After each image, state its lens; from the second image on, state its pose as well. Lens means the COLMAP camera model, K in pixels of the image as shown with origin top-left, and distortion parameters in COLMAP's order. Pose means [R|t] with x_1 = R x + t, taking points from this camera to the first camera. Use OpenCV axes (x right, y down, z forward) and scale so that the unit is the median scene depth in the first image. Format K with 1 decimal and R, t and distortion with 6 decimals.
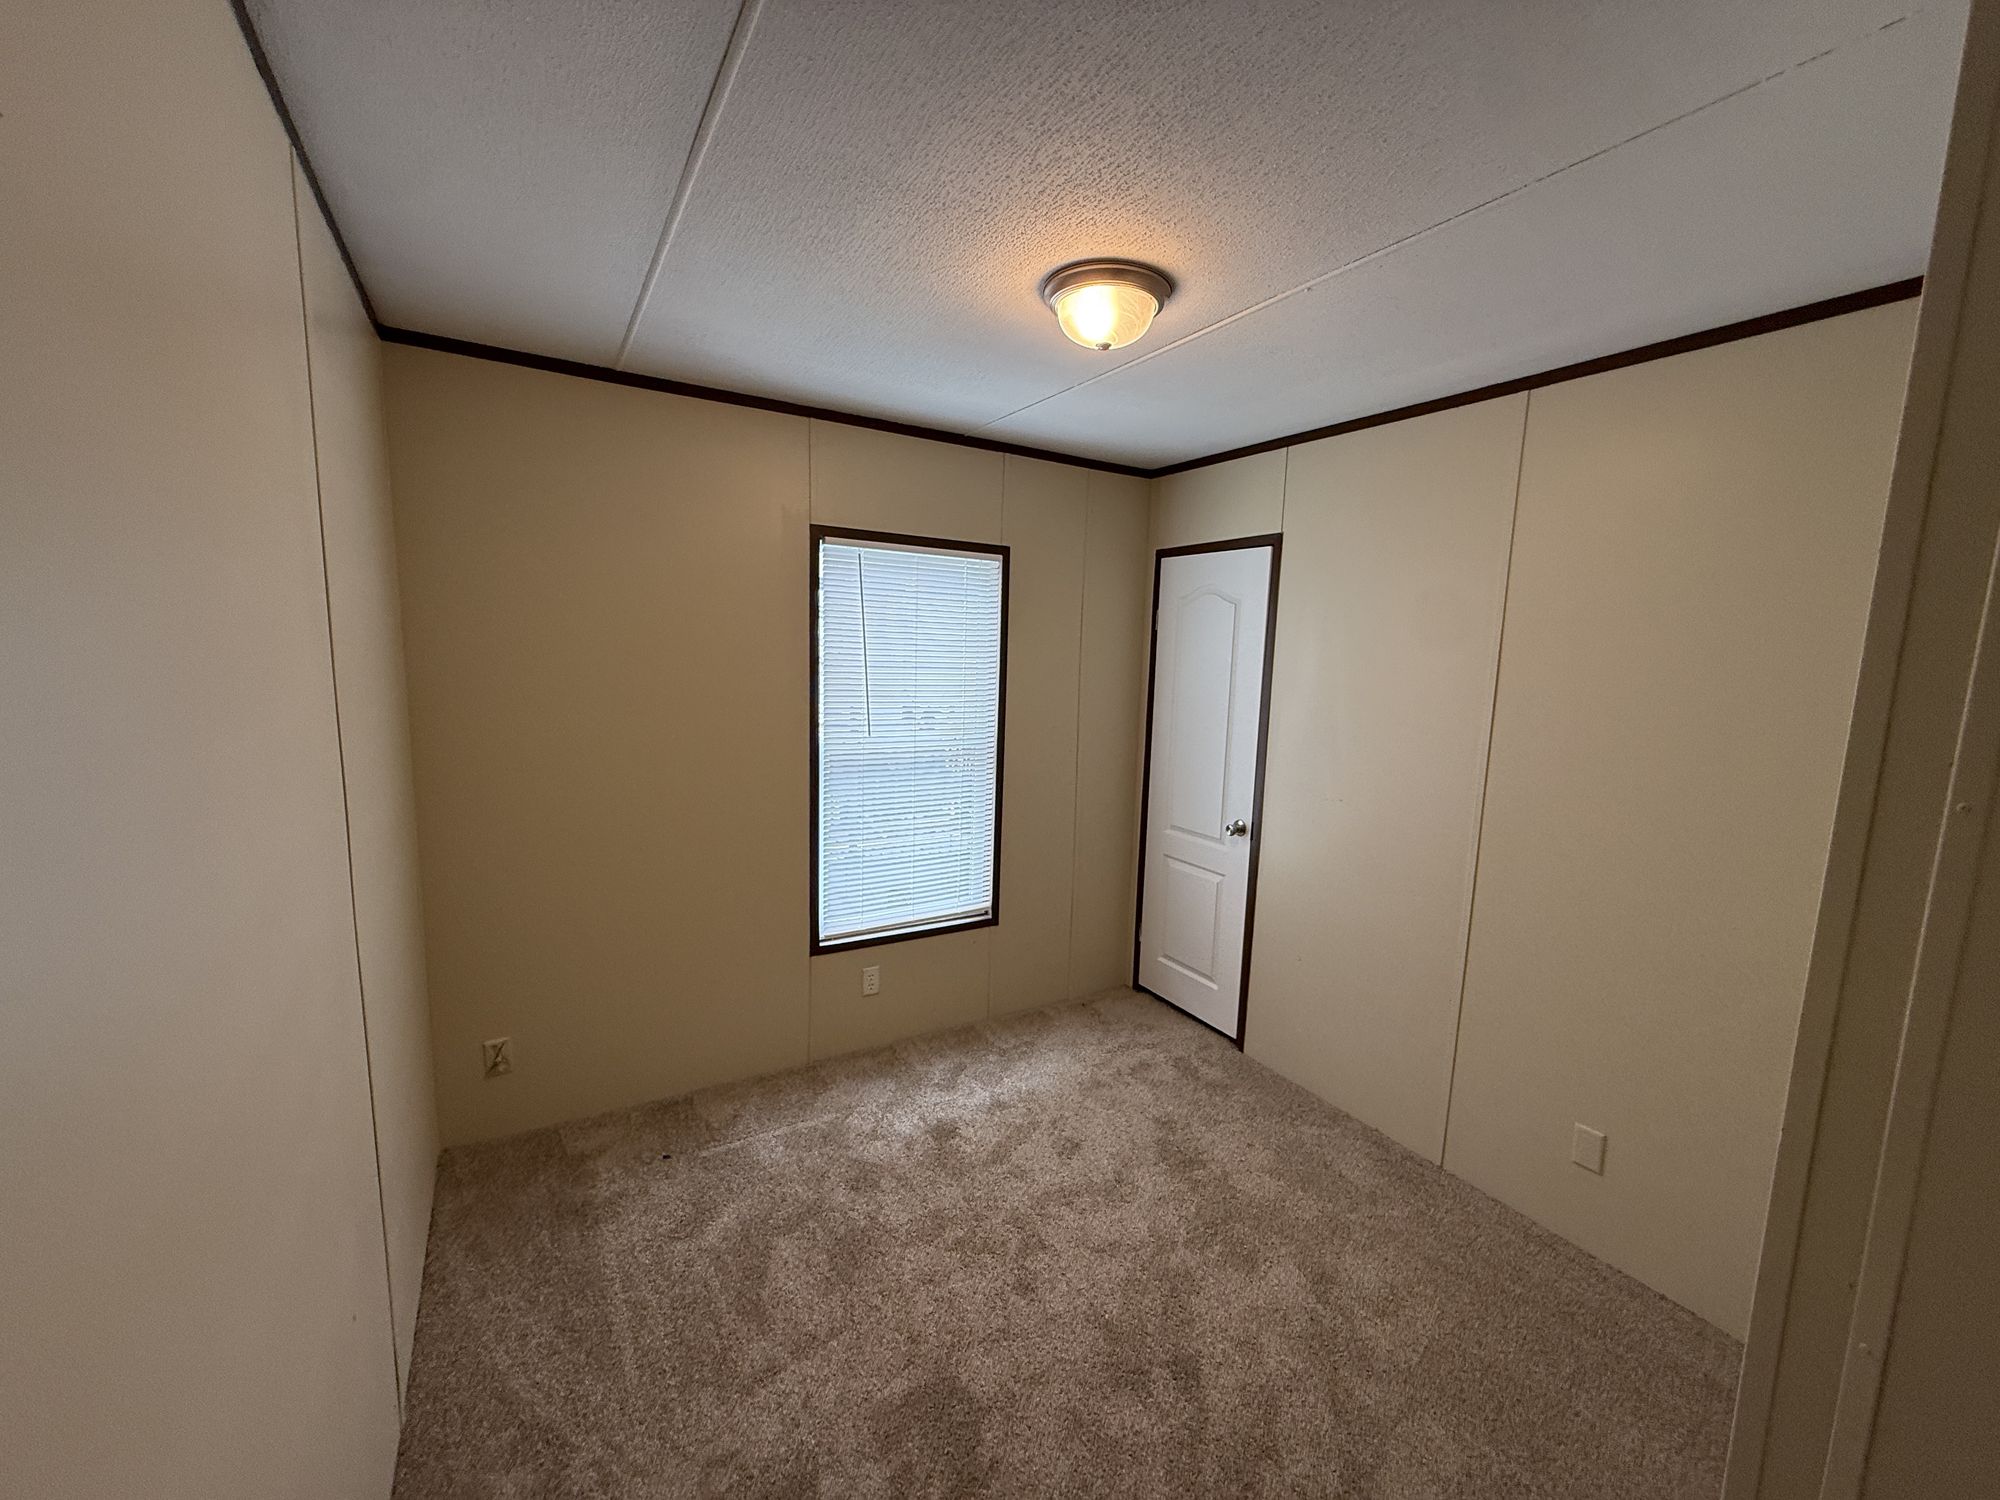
lens RADIAL K [[797.6, 0, 997.8], [0, 797.6, 751.4], [0, 0, 1]] dist [0.000483, 0.000125]
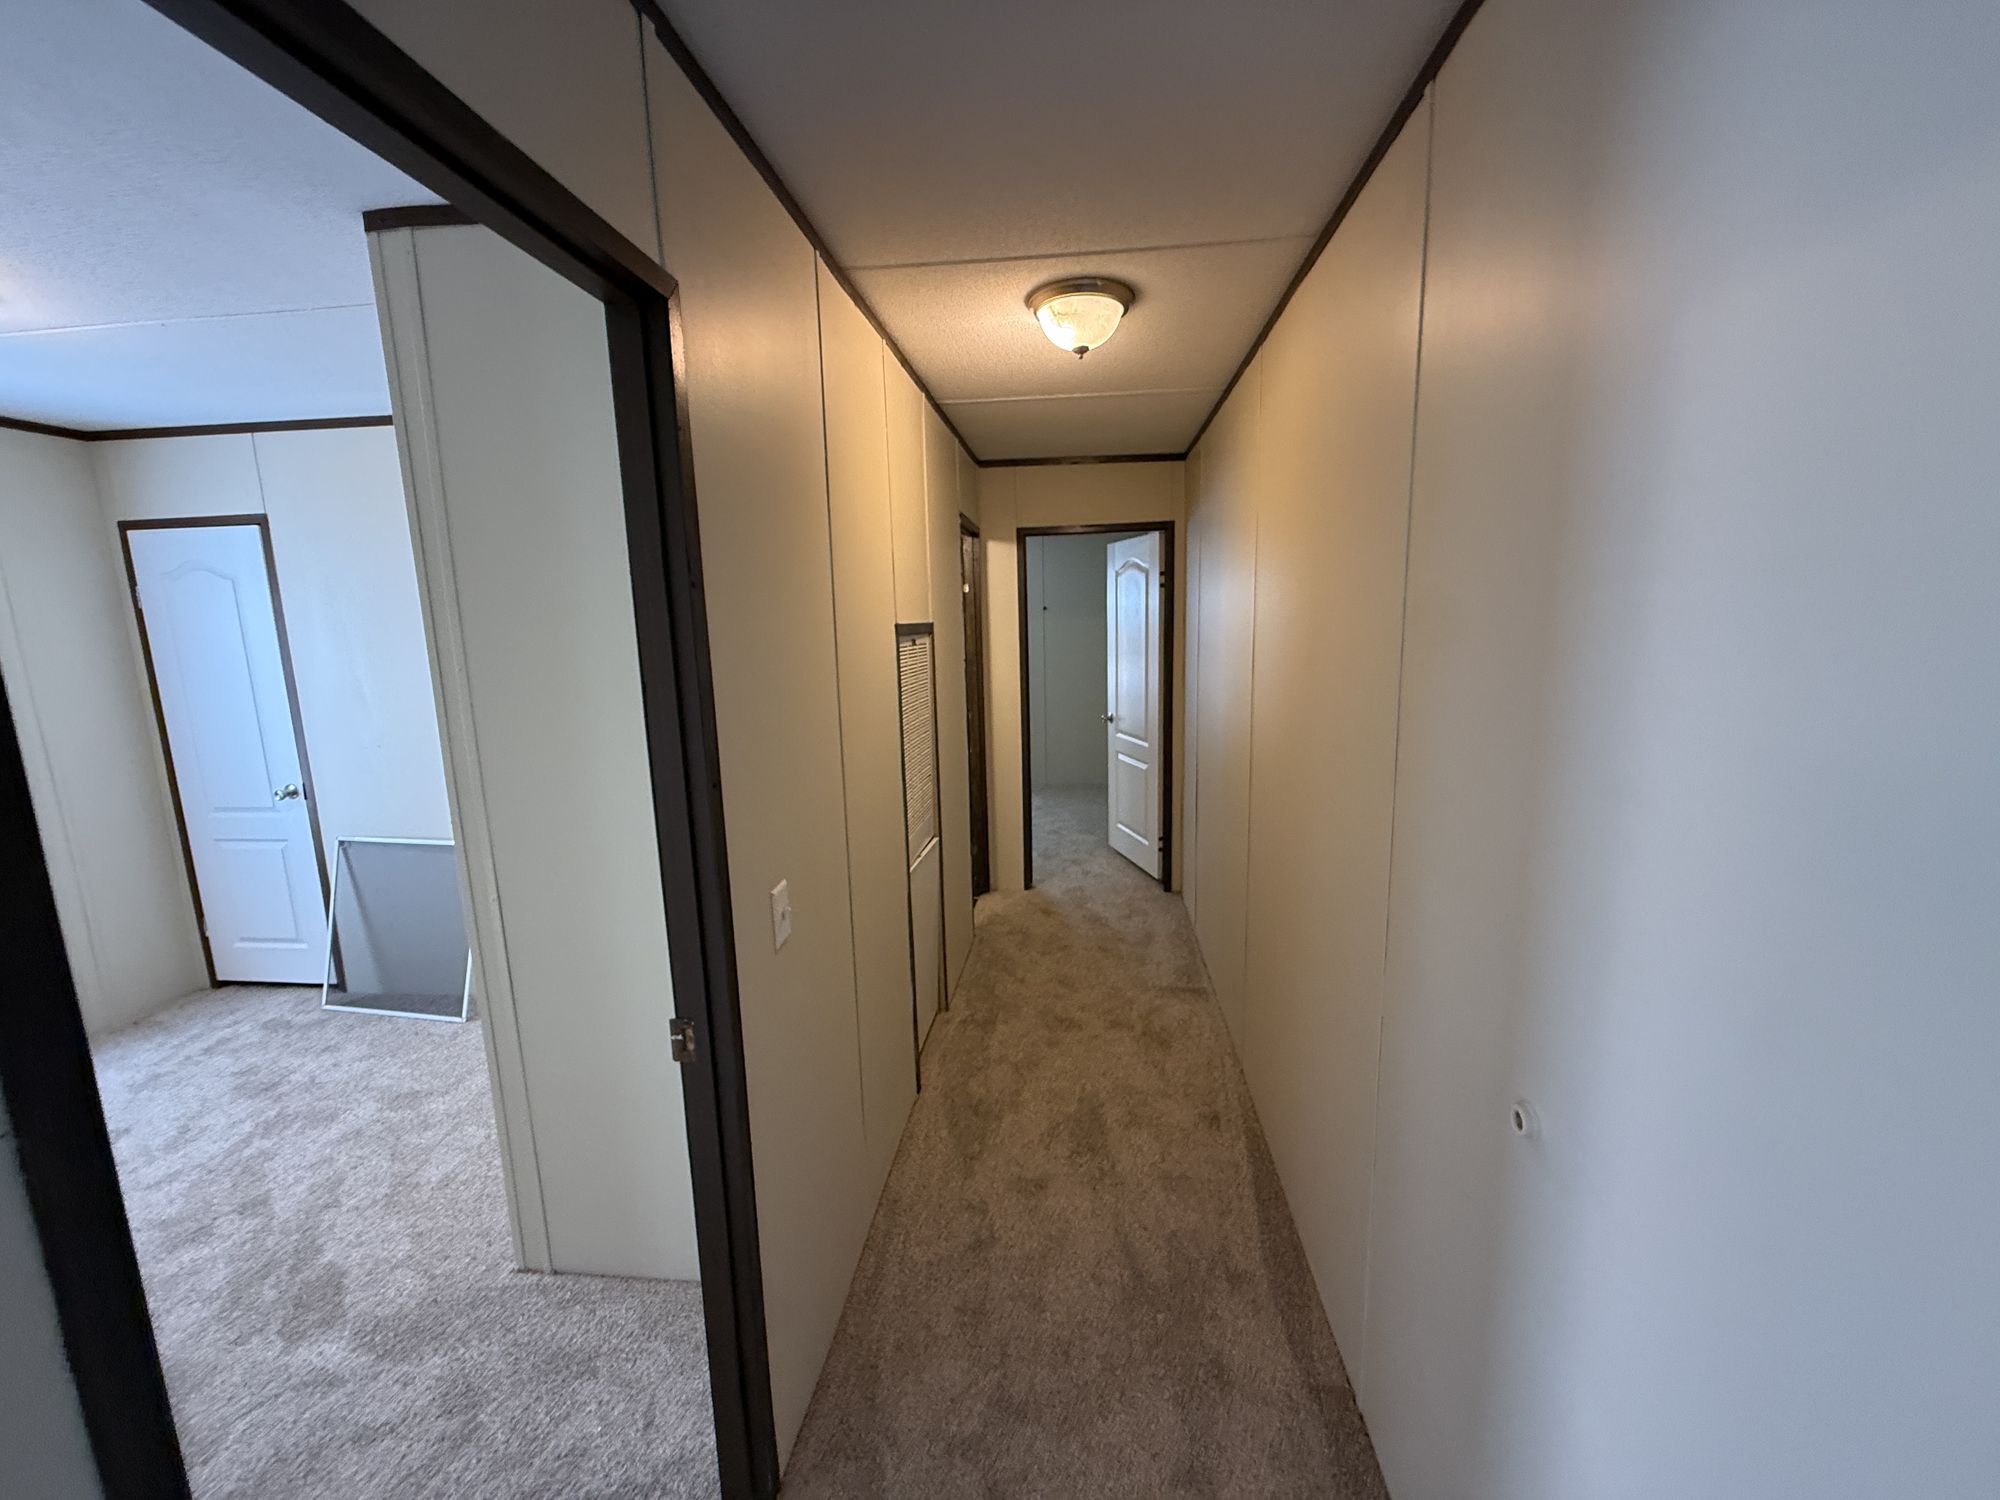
lens RADIAL K [[797.6, 0, 996.4], [0, 797.6, 751.4], [0, 0, 1]] dist [0.000483, 0.000125]
pose [[0.601150, -0.178495, 0.778947, 0.051049], [0.147176, 0.982792, 0.111623, 0.064445], [-0.785467, 0.047540, 0.617075, -0.411699]]
